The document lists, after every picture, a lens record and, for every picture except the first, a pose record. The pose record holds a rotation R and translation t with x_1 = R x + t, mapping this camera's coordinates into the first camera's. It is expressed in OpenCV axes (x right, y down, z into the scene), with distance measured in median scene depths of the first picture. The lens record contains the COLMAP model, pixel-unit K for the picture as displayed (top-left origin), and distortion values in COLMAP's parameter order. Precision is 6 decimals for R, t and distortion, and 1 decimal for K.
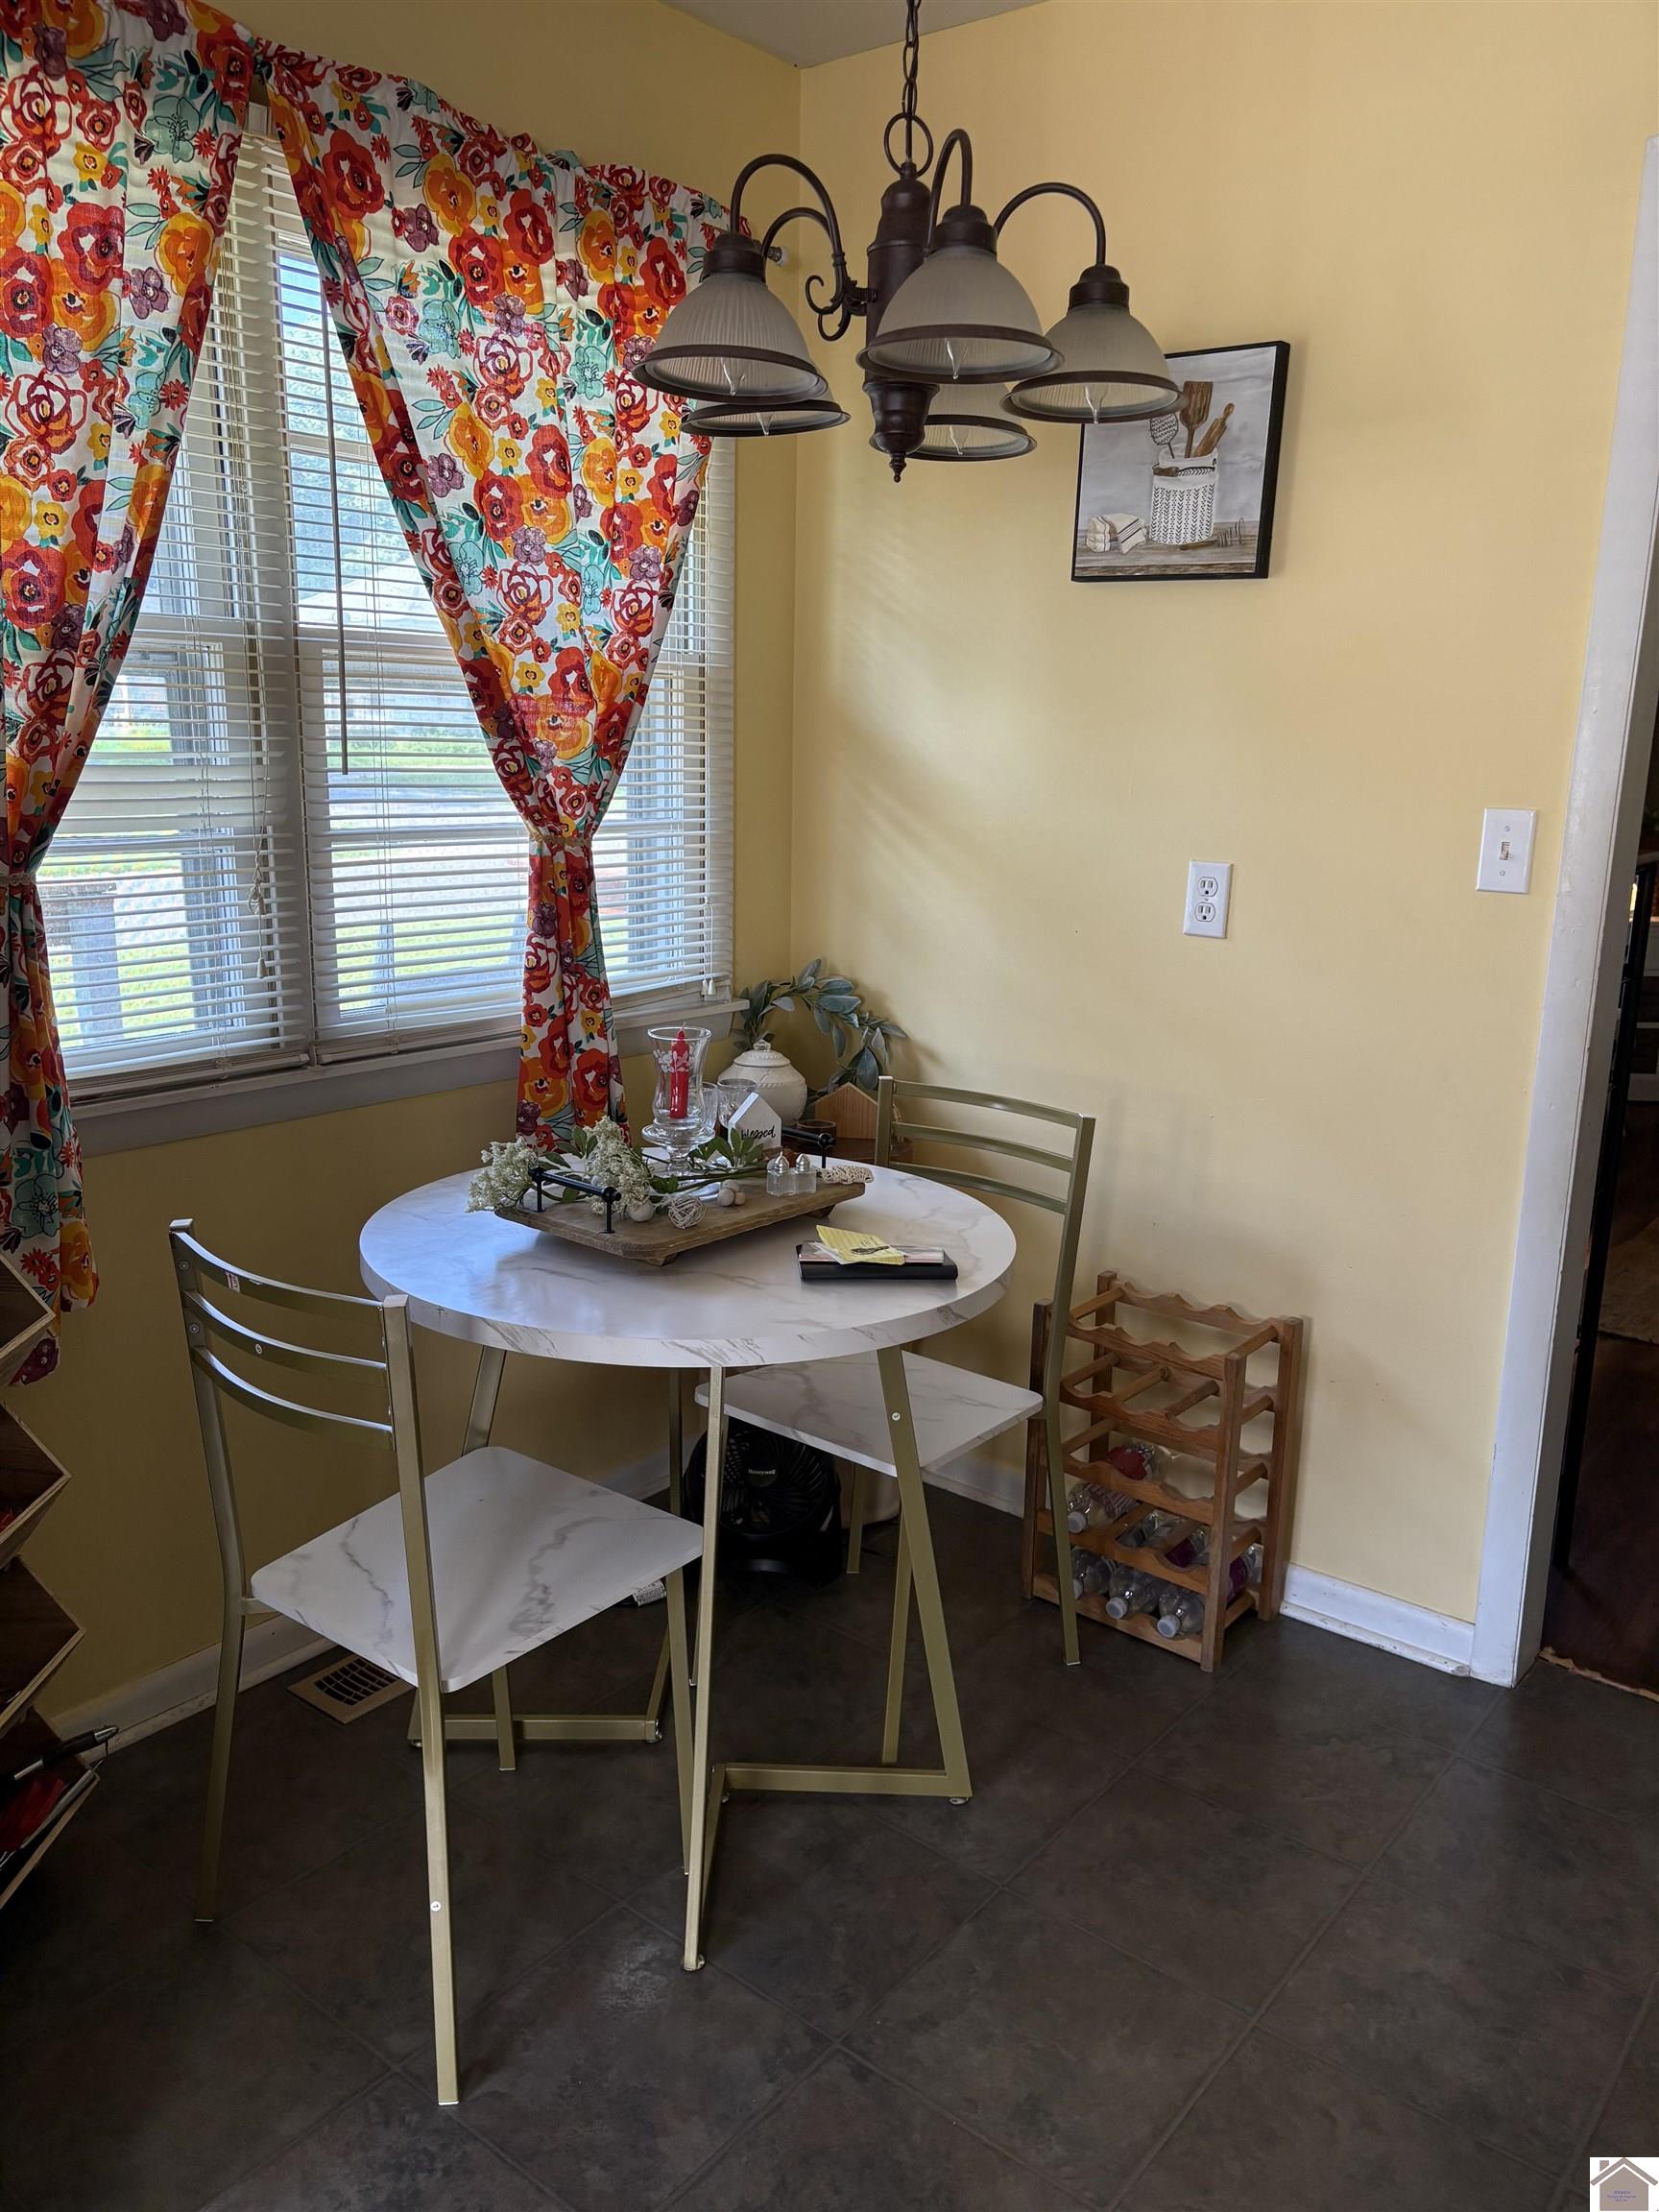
lens RADIAL K [[1681.0, 0, 829.2], [0, 1681.0, 1116.0], [0, 0, 1]] dist [0.044676, -0.056274]
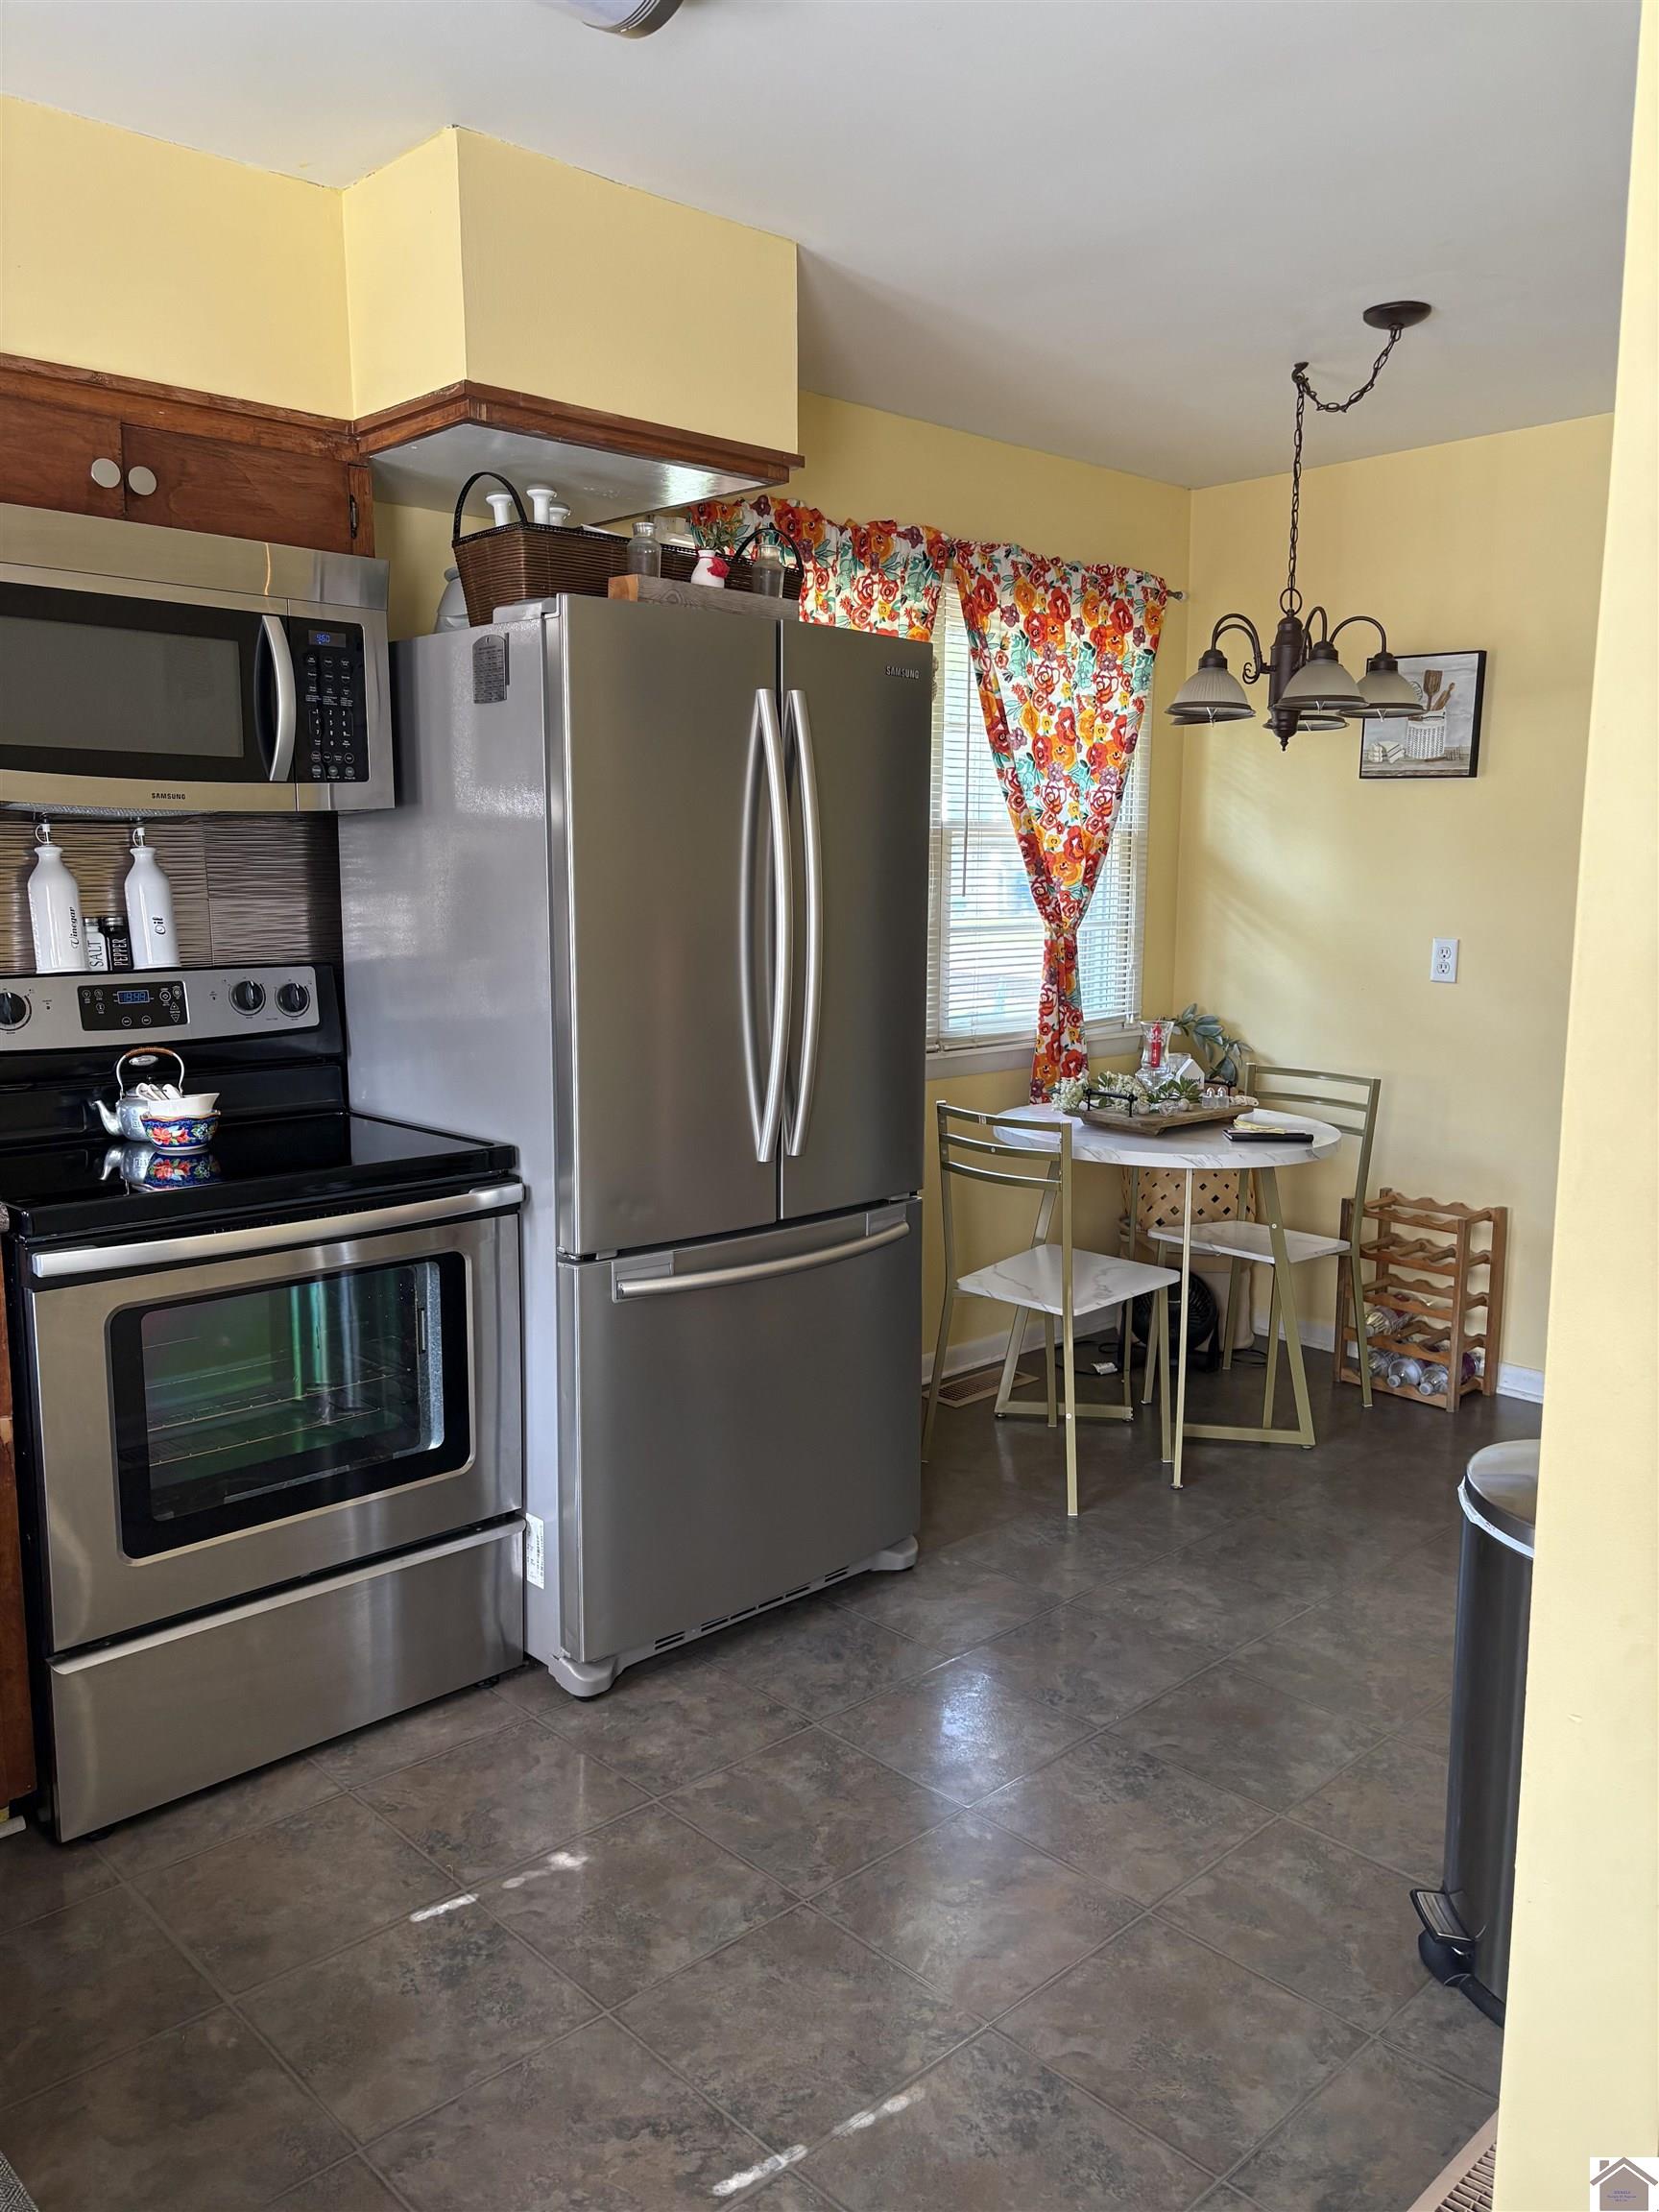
lens RADIAL K [[1681.0, 0, 837.8], [0, 1681.0, 1112.5], [0, 0, 1]] dist [0.044676, -0.056274]
pose [[0.991041, 0.001598, -0.133551, -0.167975], [-0.011744, 0.997097, -0.075224, 0.174501], [0.133043, 0.076119, 0.988183, -0.820444]]
